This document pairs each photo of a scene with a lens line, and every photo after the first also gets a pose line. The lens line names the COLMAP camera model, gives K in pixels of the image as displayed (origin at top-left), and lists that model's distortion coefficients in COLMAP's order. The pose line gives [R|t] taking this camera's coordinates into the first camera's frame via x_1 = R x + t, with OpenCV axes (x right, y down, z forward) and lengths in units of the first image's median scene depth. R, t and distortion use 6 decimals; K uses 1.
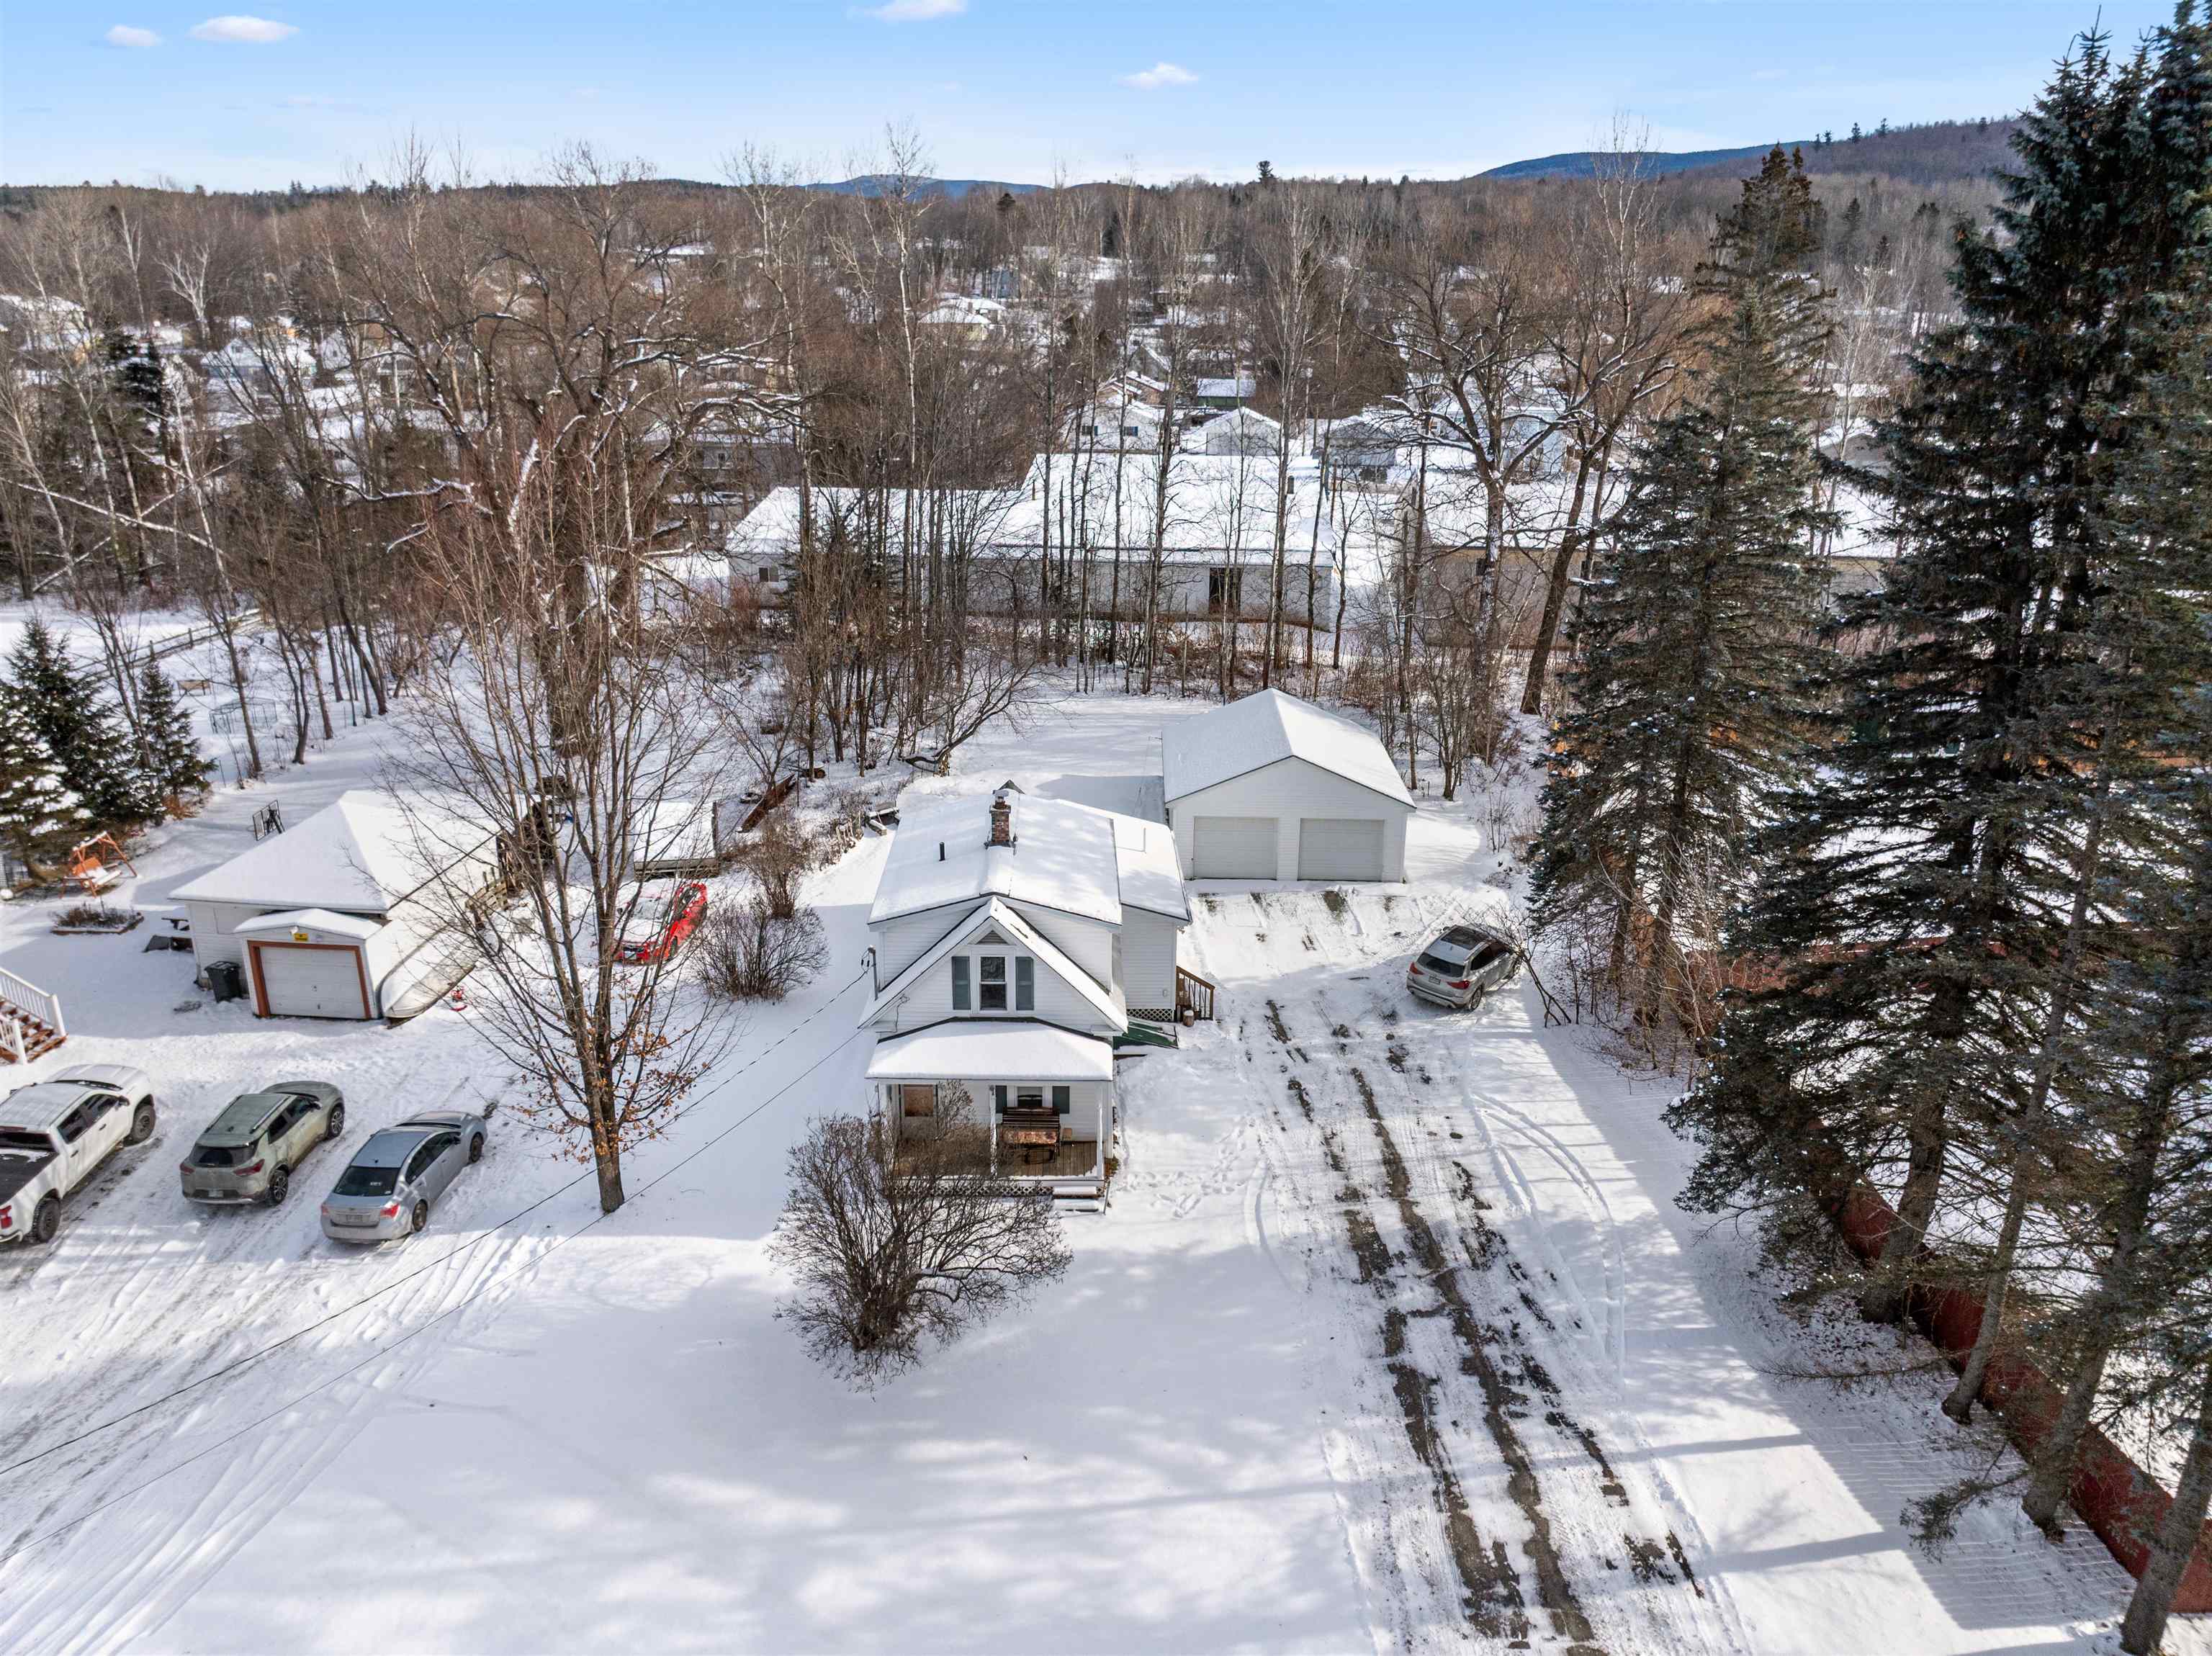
lens RADIAL K [[1560.6, 0, 1099.9], [0, 1560.6, 830.0], [0, 0, 1]] dist [-0.038830, 0.003106]
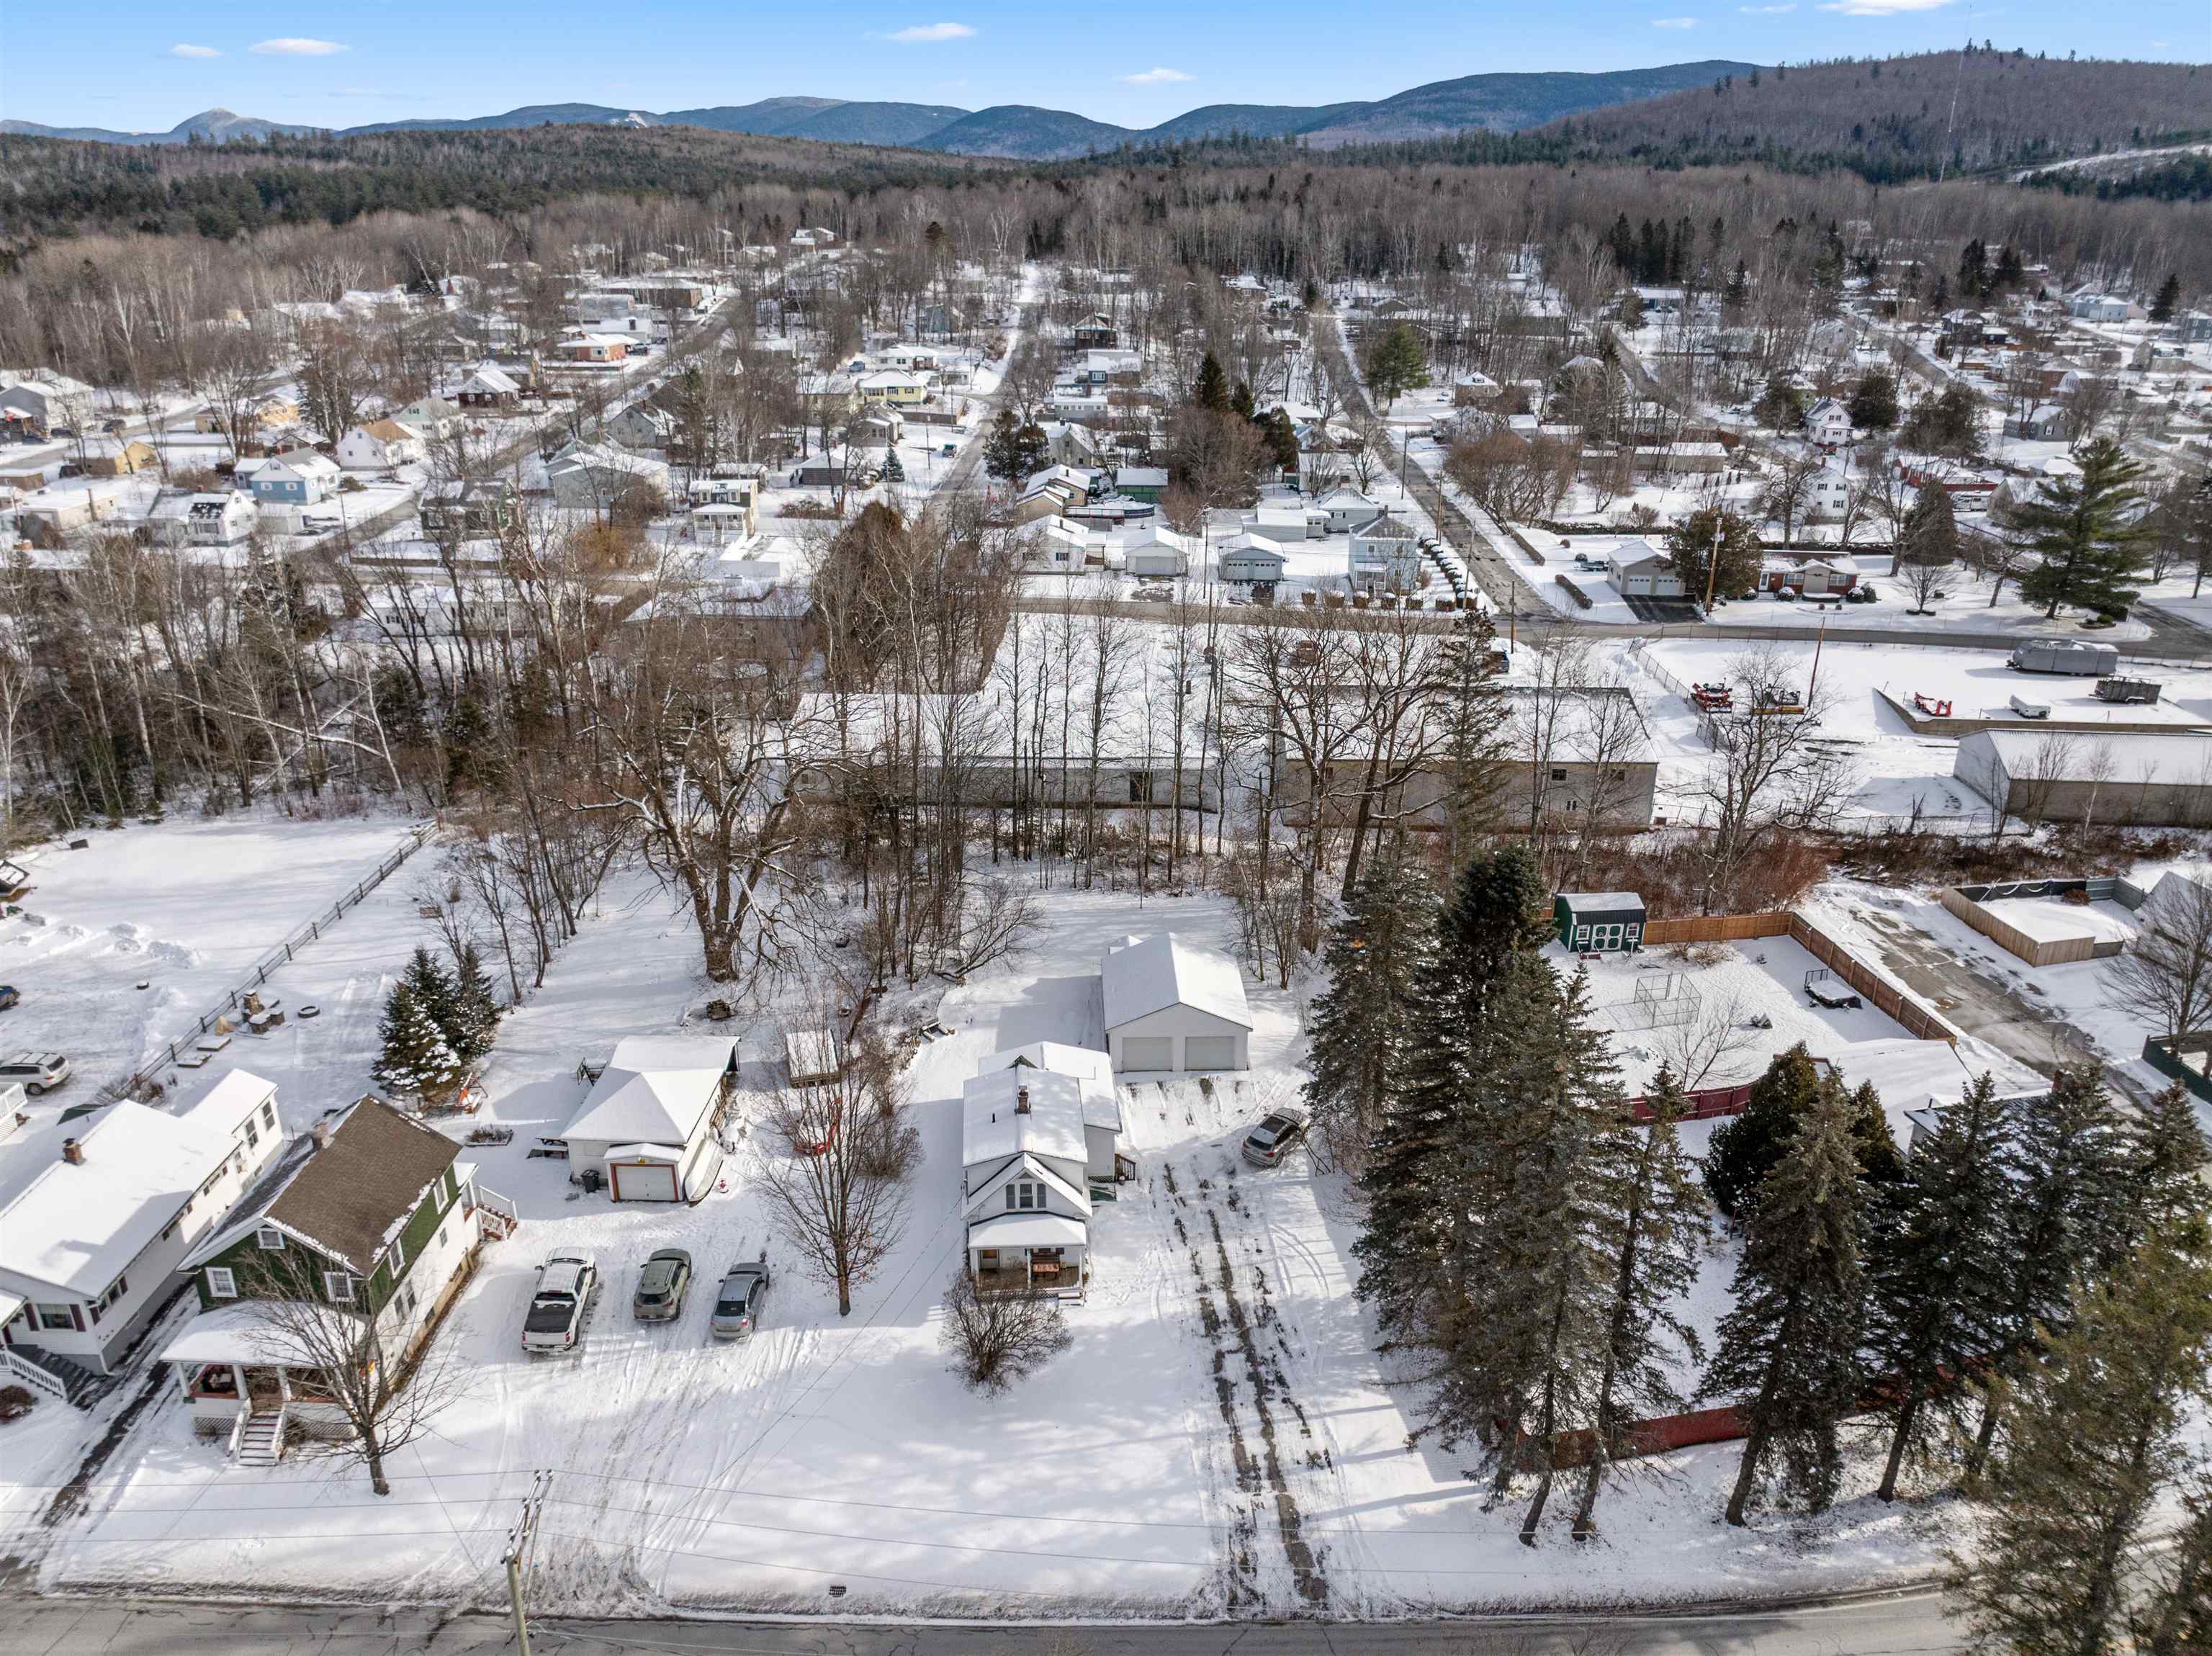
lens RADIAL K [[1560.6, 0, 1109.3], [0, 1560.6, 835.3], [0, 0, 1]] dist [-0.038830, 0.003106]
pose [[0.998445, -0.024437, 0.050107, -0.049817], [0.021809, 0.998391, 0.052342, -0.472986], [-0.051305, -0.051168, 0.997371, -1.006400]]
